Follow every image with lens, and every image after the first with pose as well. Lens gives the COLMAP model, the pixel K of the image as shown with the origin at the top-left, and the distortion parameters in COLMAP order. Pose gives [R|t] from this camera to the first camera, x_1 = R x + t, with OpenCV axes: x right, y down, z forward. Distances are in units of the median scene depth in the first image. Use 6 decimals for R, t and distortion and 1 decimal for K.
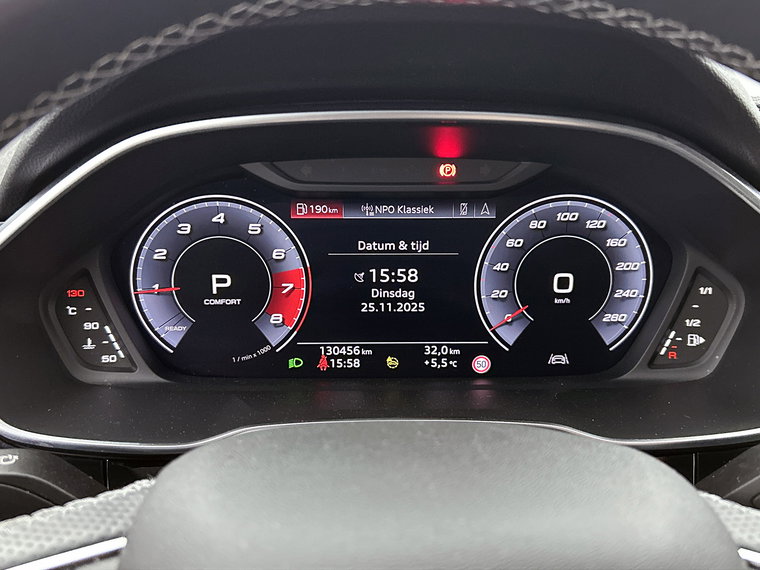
lens RADIAL K [[757.9, 0, 381.5], [0, 757.9, 262.7], [0, 0, 1]] dist [0.046179, -0.006499]
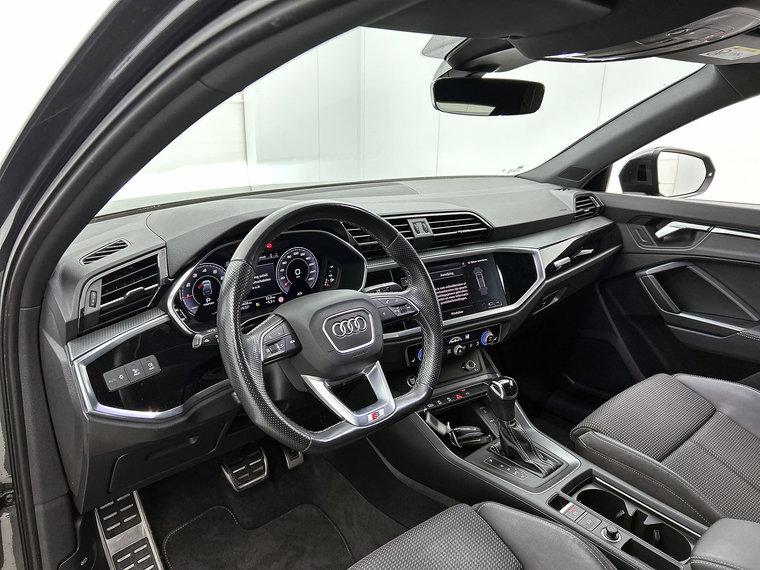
lens RADIAL K [[559.8, 0, 380.0], [0, 559.8, 285.0], [0, 0, 1]] dist [0.094645, -0.182111]
pose [[0.768203, -0.190885, 0.611087, -1.111940], [0.205794, 0.977484, 0.046631, 0.044548], [-0.606229, 0.089936, 0.790189, -1.346378]]
